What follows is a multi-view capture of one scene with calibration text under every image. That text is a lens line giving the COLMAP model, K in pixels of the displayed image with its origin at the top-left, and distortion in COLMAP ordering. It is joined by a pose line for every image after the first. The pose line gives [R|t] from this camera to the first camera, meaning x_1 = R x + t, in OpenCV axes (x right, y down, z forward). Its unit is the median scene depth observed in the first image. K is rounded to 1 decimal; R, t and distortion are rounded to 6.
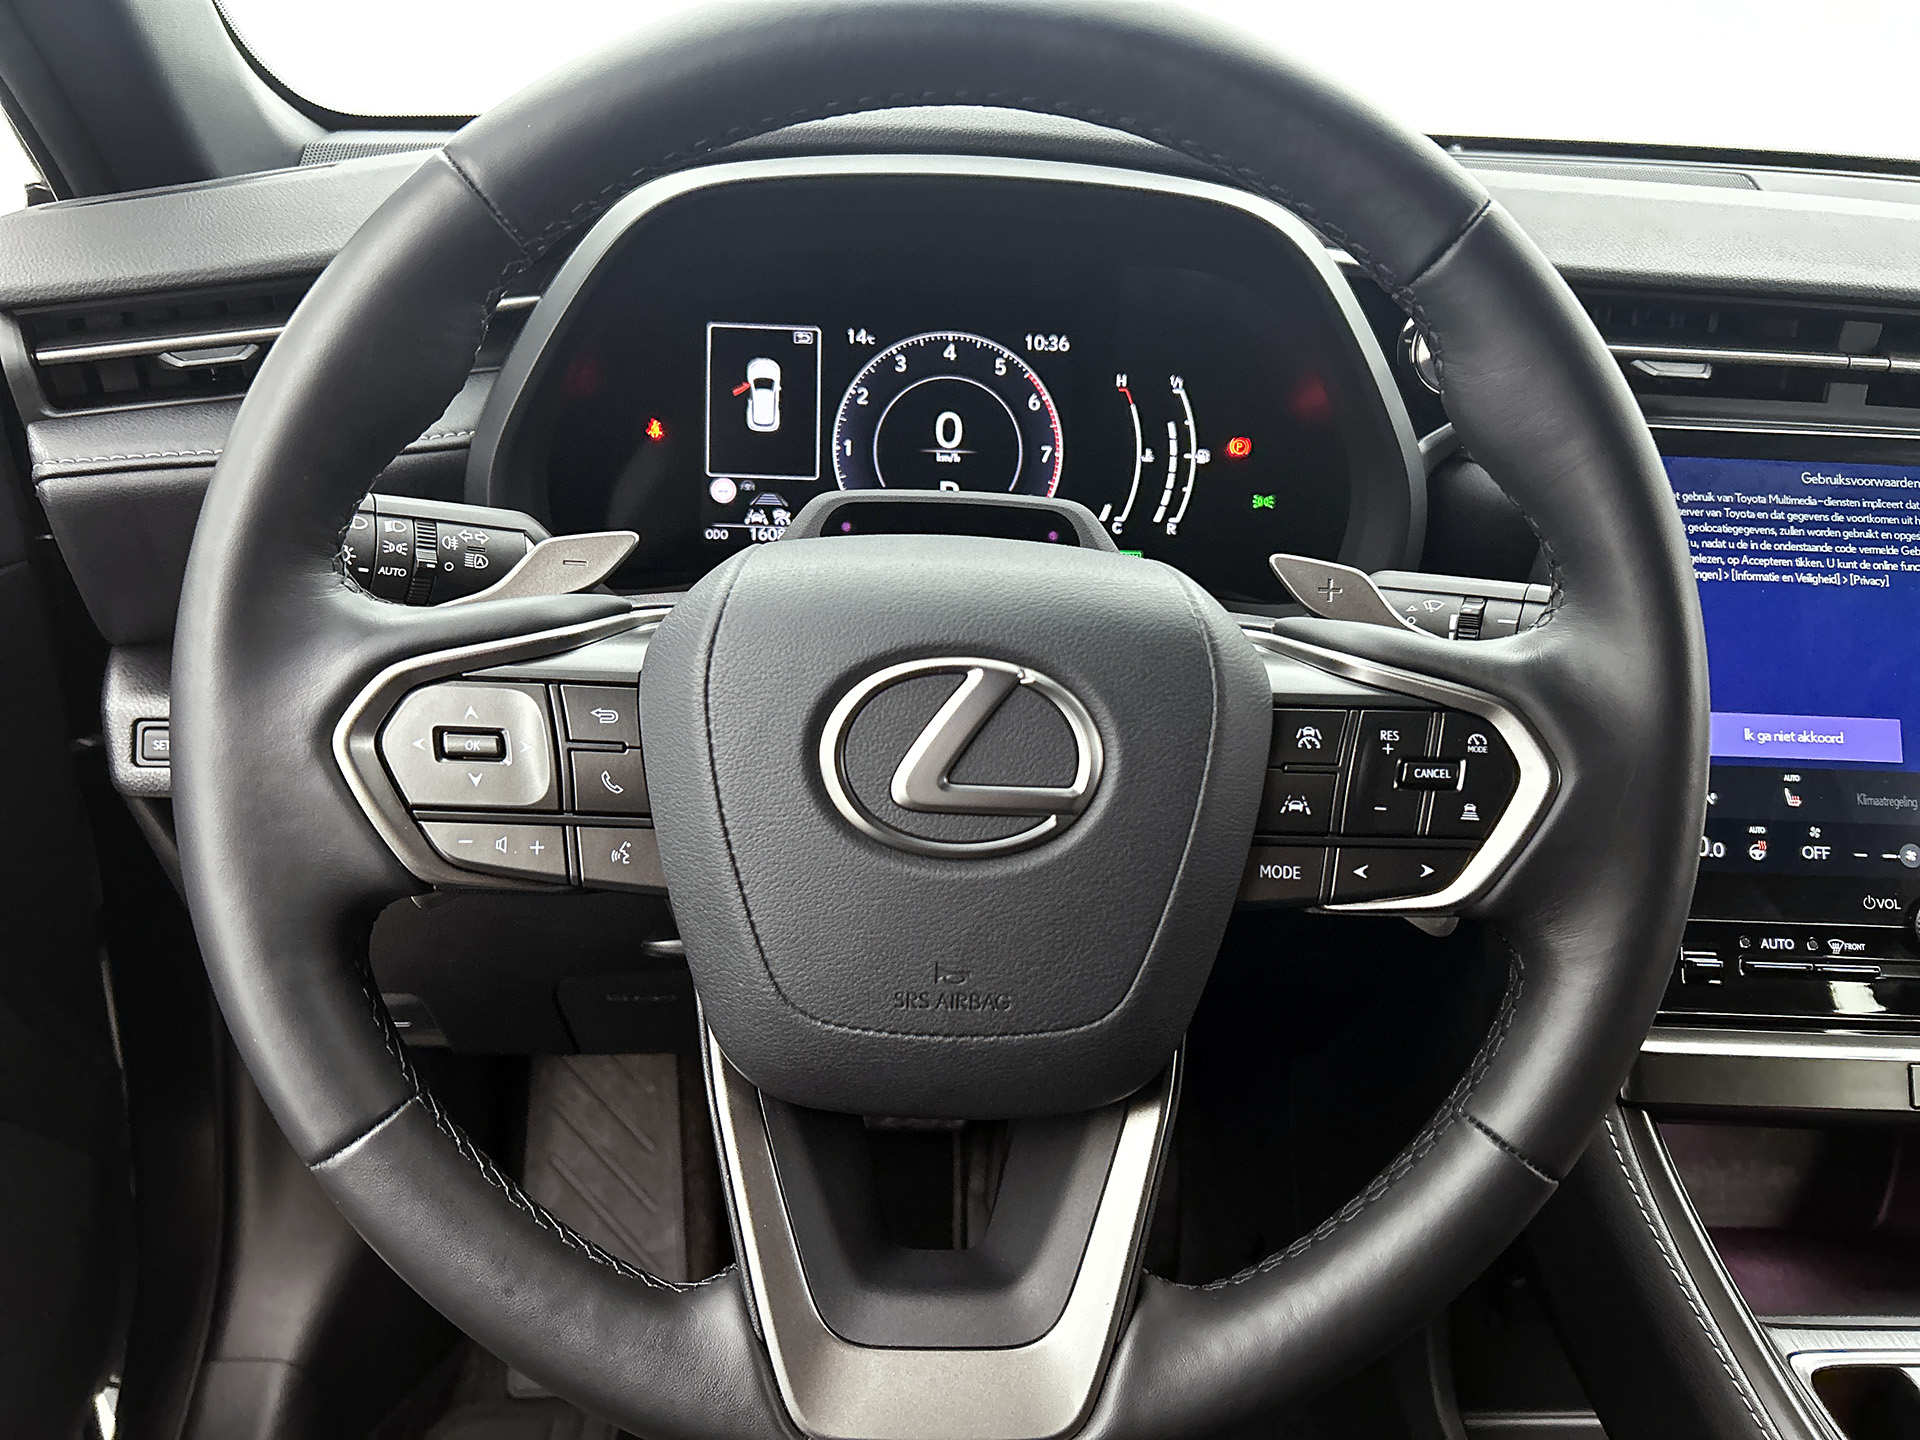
lens RADIAL K [[1461.1, 0, 959.9], [0, 1461.1, 711.5], [0, 0, 1]] dist [0.054853, -0.067257]
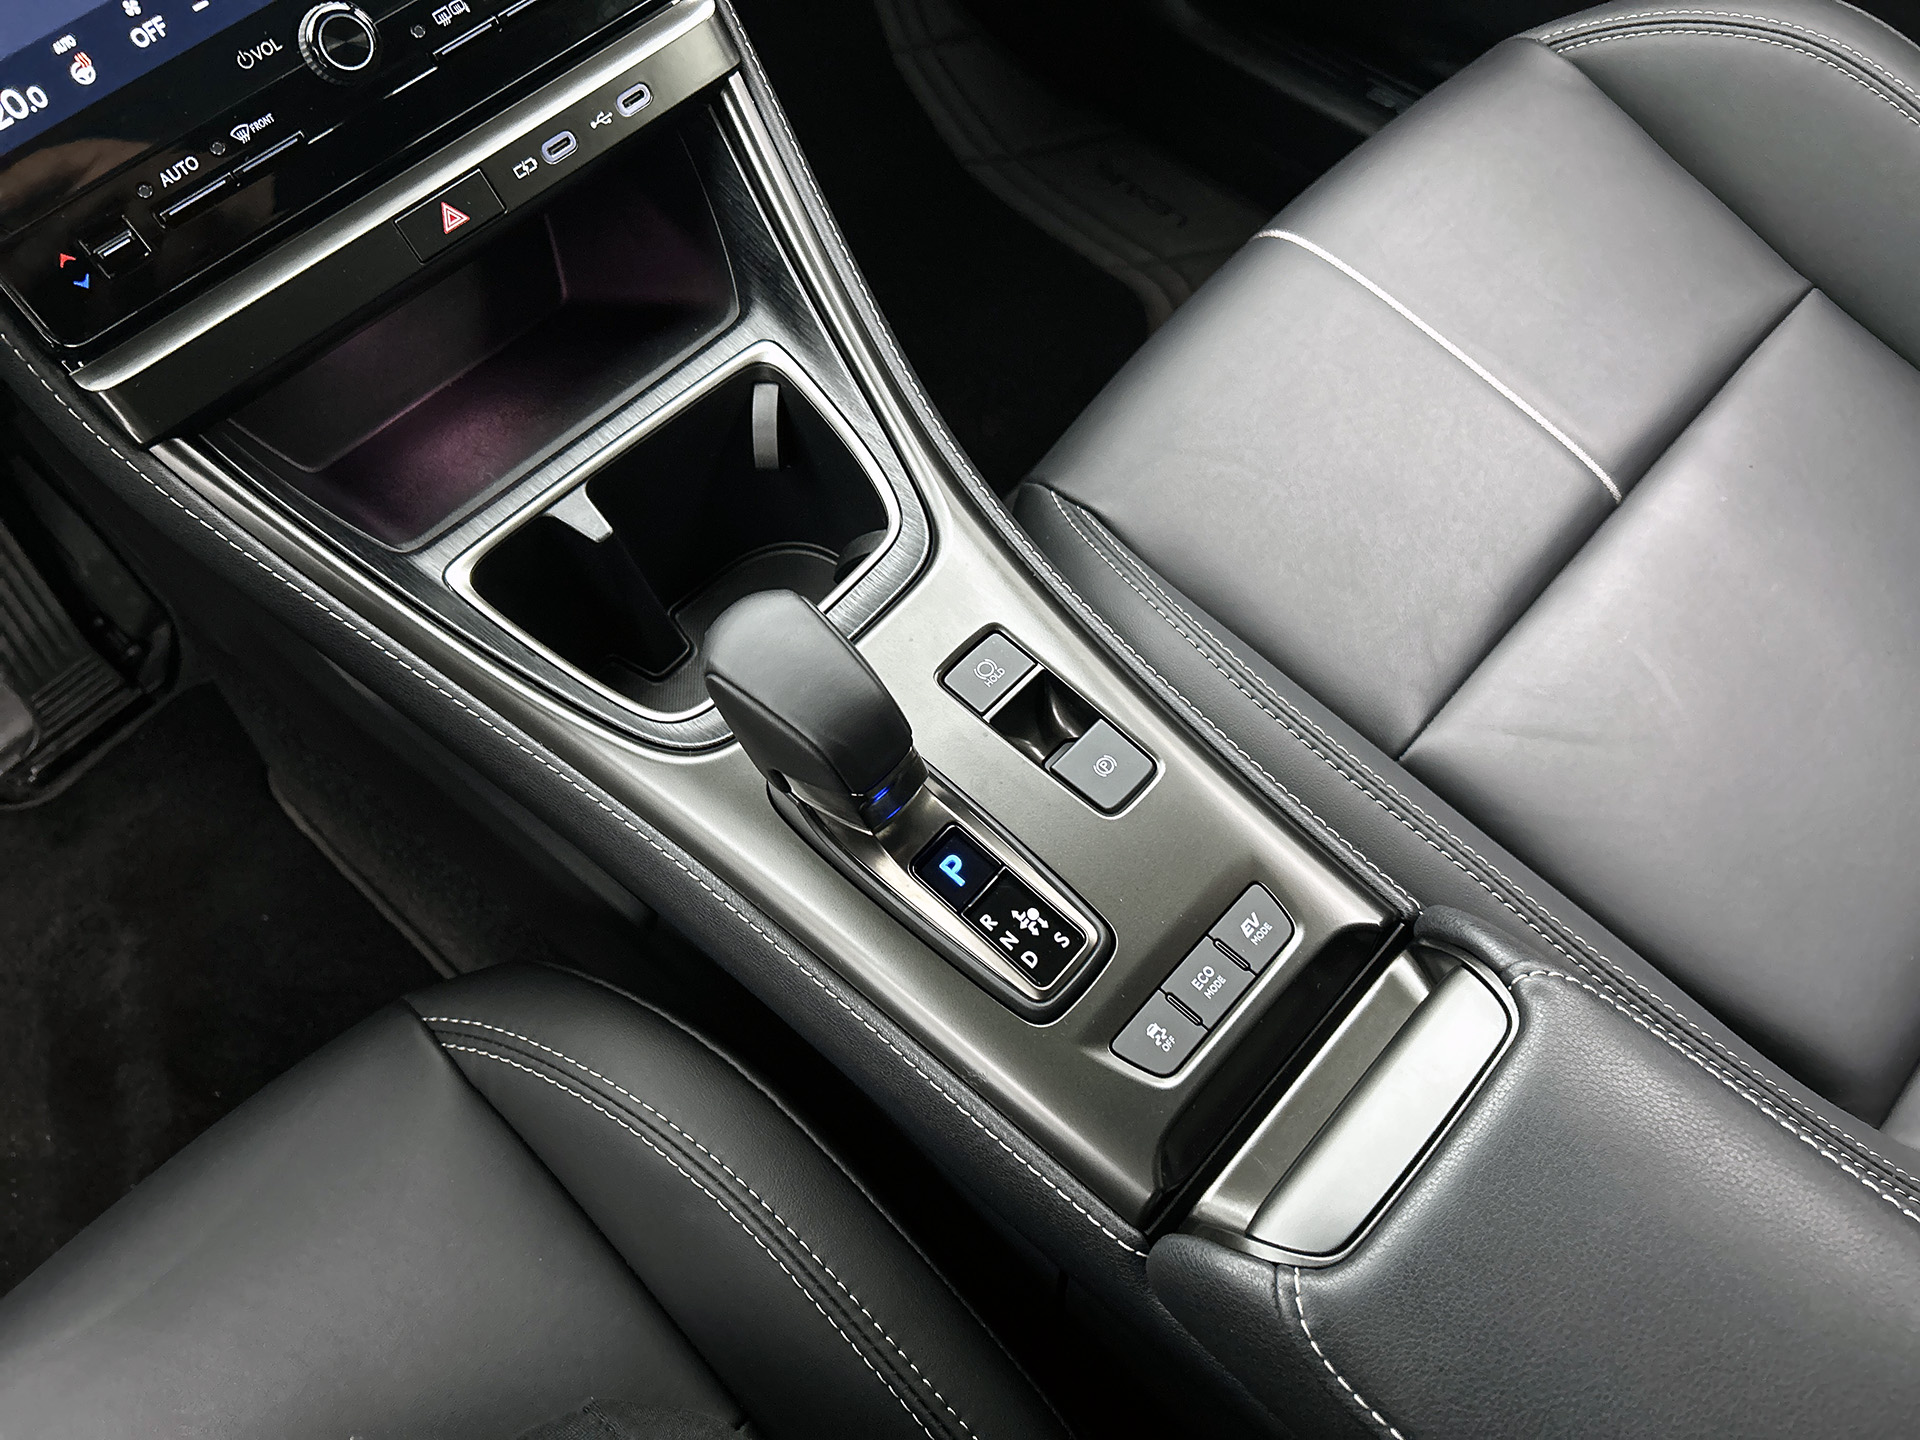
lens RADIAL K [[1461.1, 0, 960.8], [0, 1461.1, 686.0], [0, 0, 1]] dist [0.054853, -0.067257]
pose [[0.718184, -0.641411, 0.269821, 0.451368], [0.360847, 0.674835, 0.643730, -0.019327], [-0.594980, -0.364953, 0.716107, 0.056482]]
